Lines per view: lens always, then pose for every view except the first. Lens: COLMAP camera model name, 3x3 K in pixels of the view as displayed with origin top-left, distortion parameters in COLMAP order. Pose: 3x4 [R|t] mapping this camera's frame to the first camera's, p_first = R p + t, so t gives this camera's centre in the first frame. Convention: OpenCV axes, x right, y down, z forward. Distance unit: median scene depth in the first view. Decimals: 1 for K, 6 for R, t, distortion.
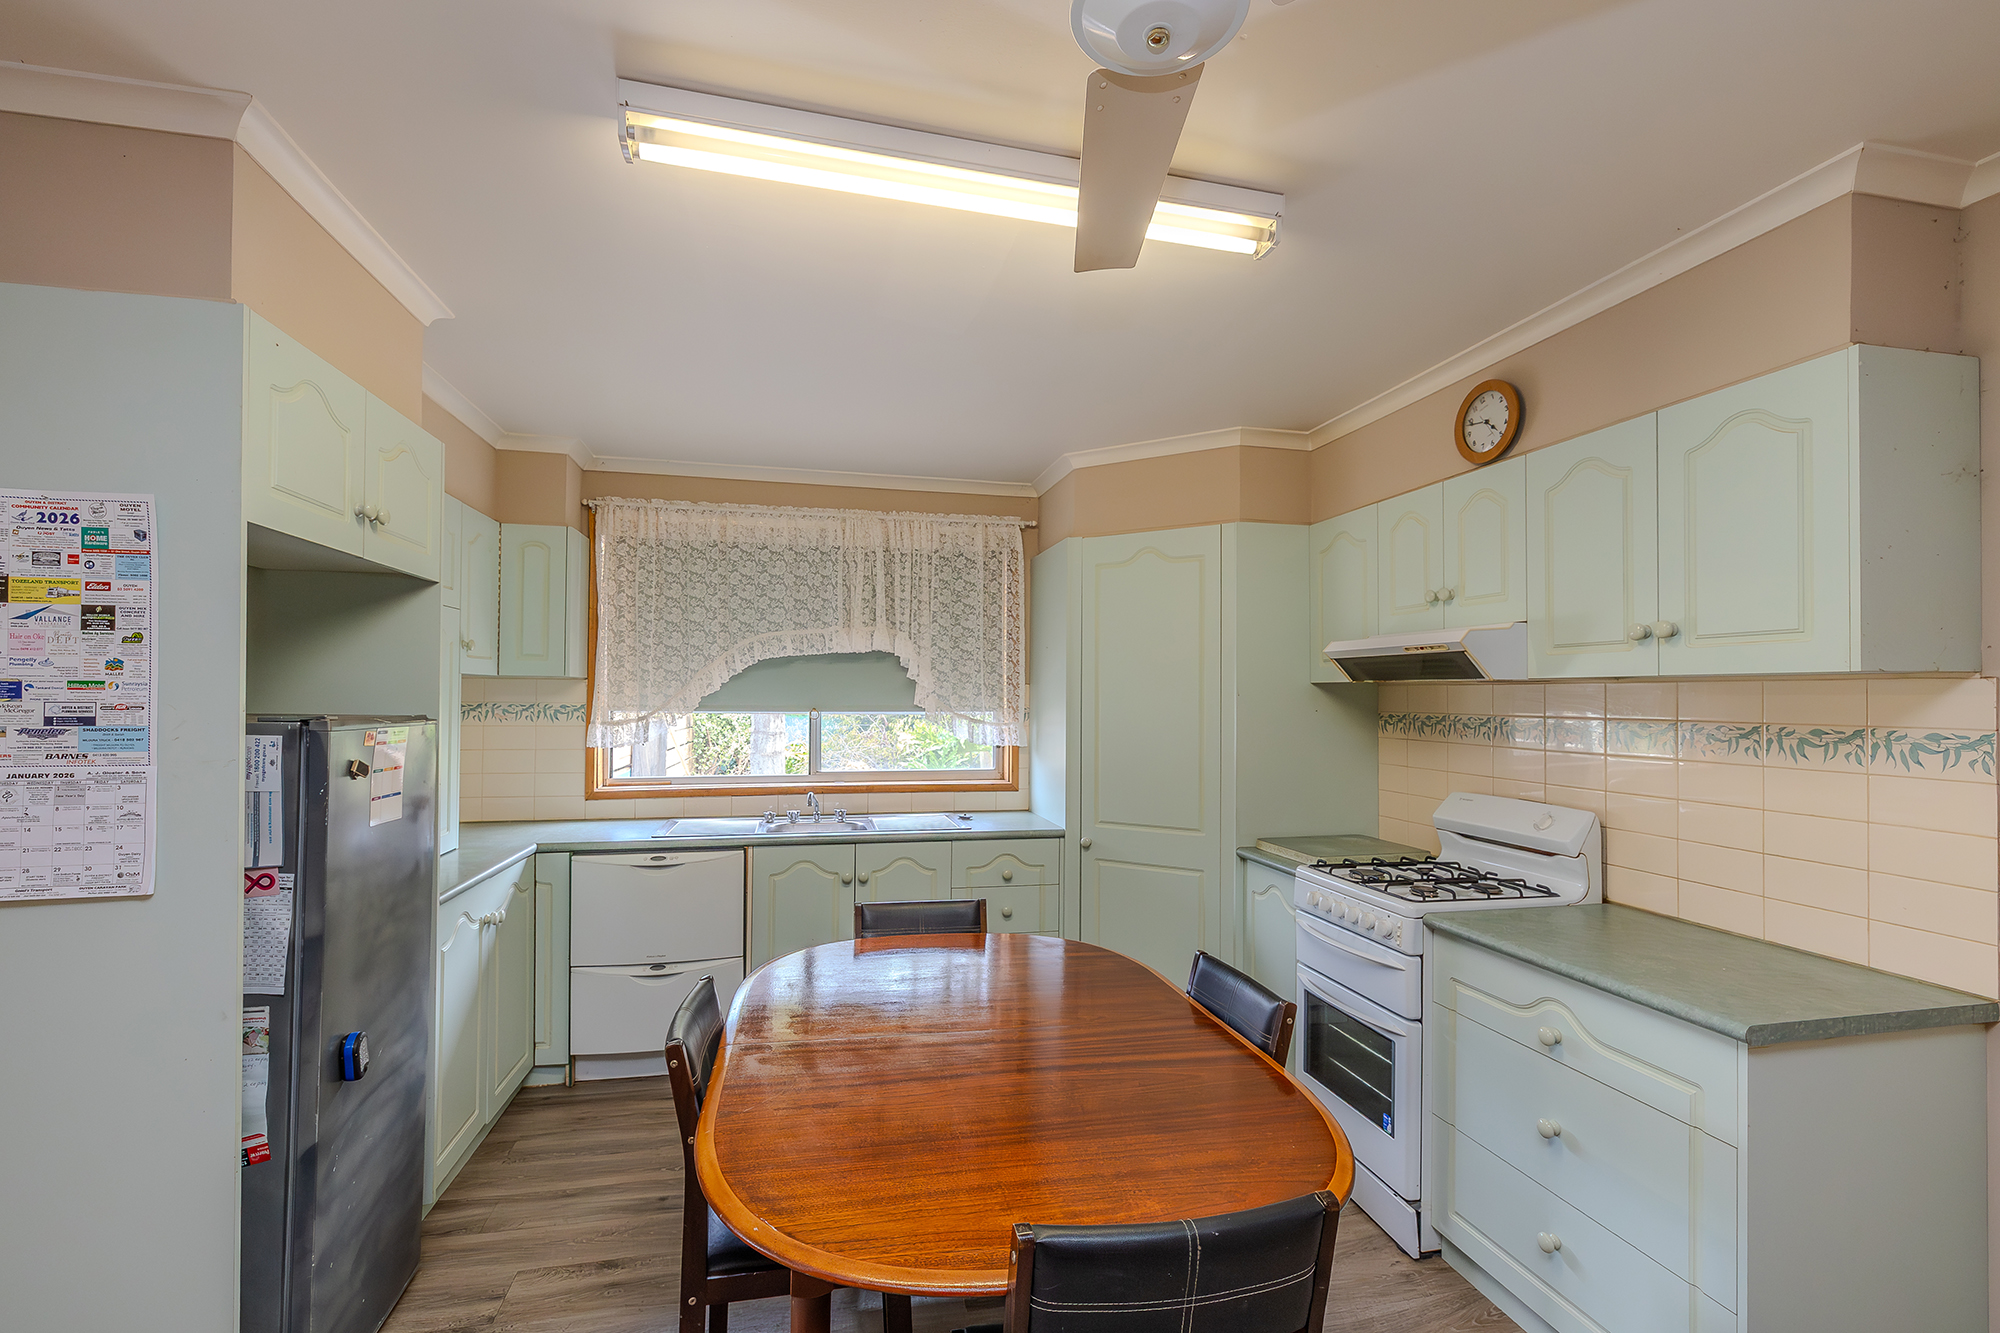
lens RADIAL K [[871.1, 0, 996.9], [0, 871.1, 689.2], [0, 0, 1]] dist [0.000026, 0.000454]
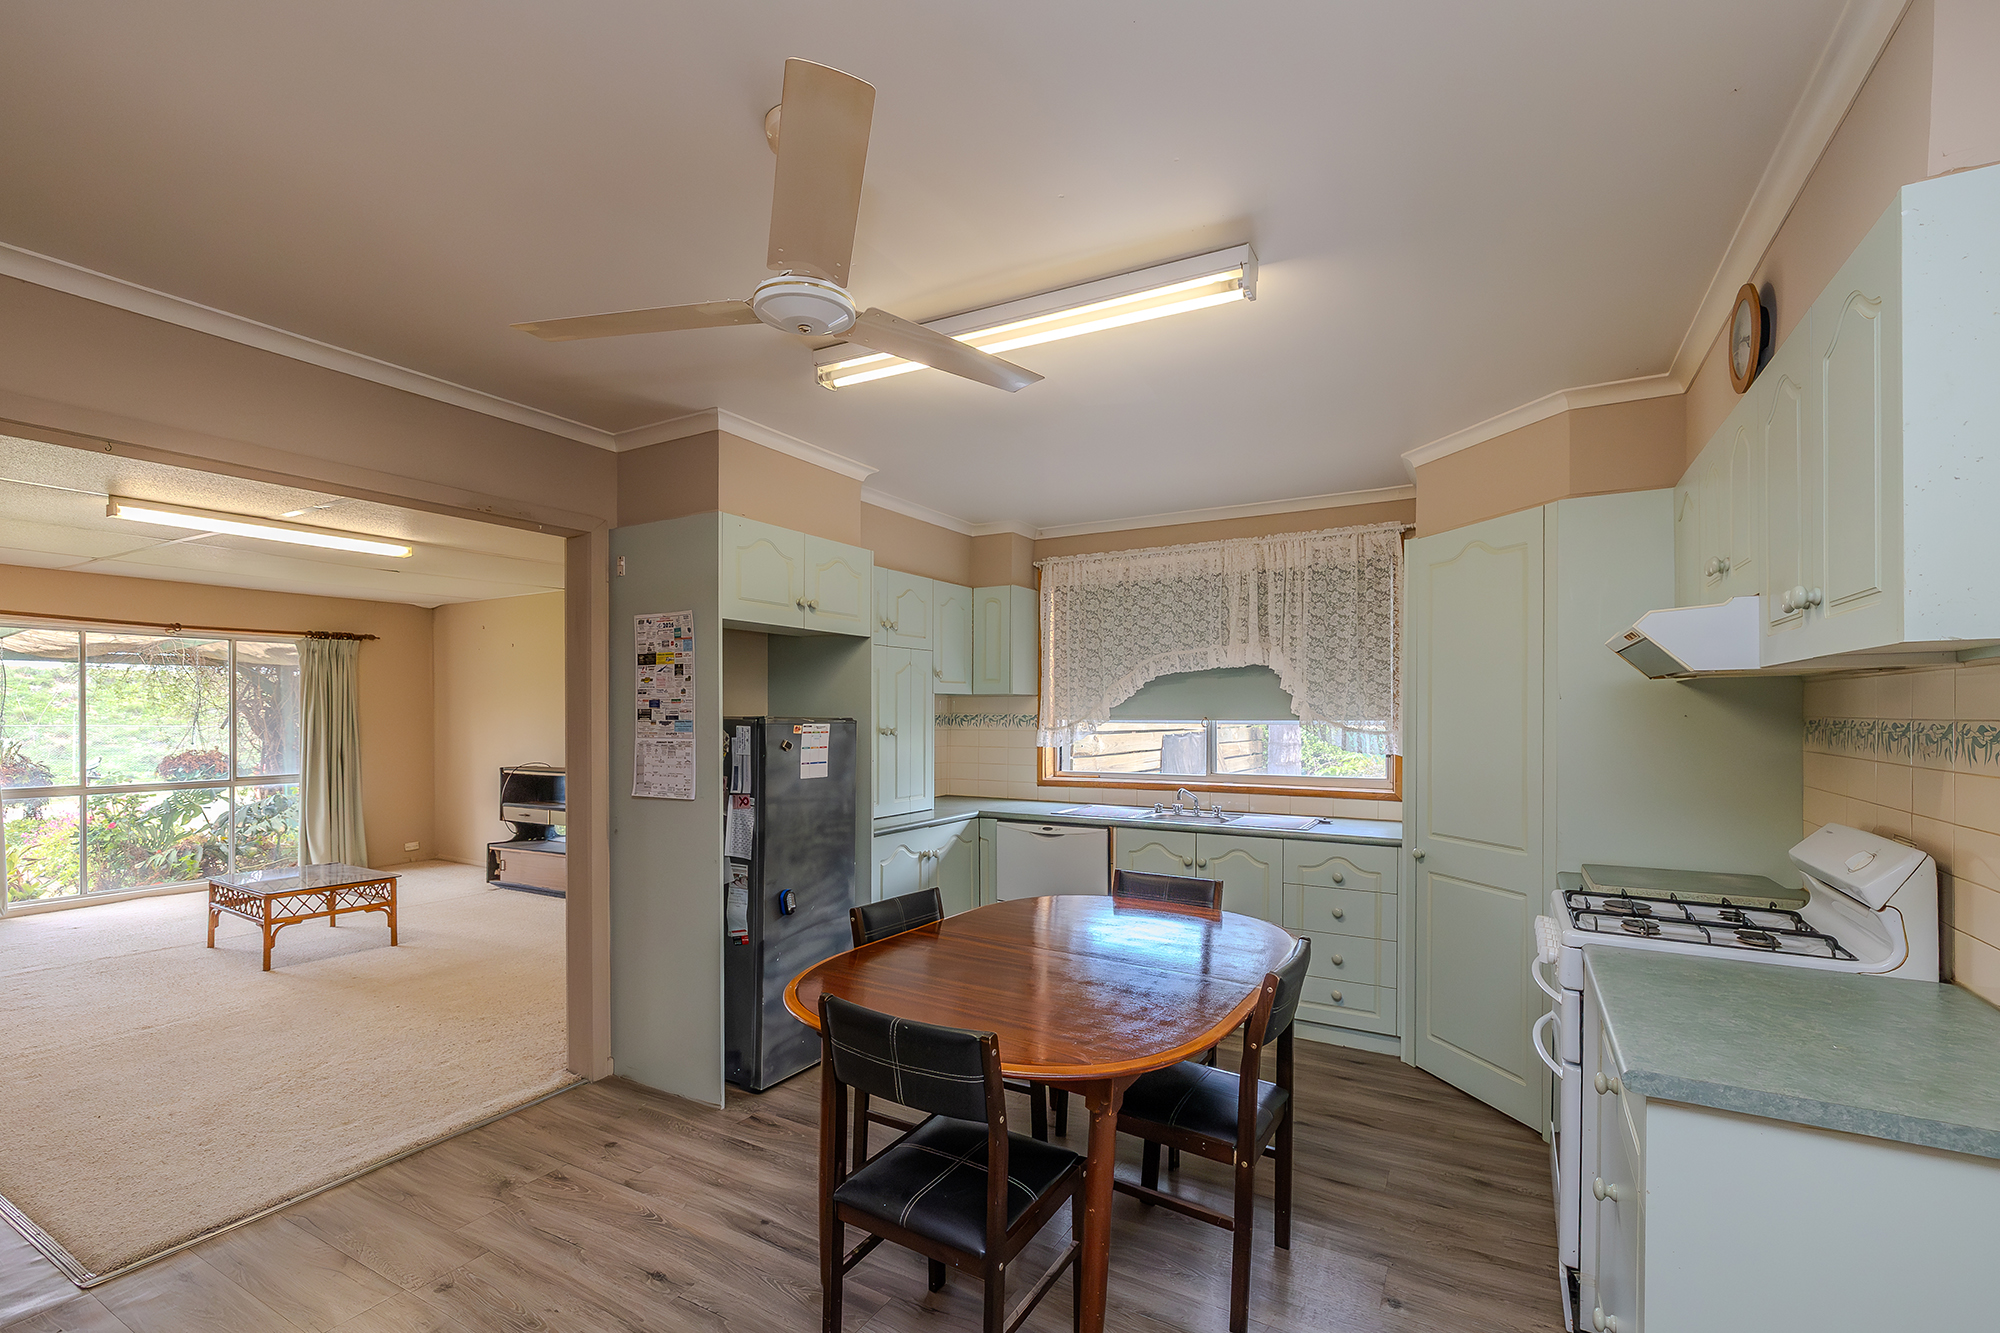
lens RADIAL K [[861.4, 0, 1011.1], [0, 861.4, 718.4], [0, 0, 1]] dist [0.001248, 0.000266]
pose [[0.742127, -0.002587, -0.670255, 0.407501], [0.011595, 0.999892, 0.008979, 0.011624], [0.670159, -0.014435, 0.742077, -0.013094]]
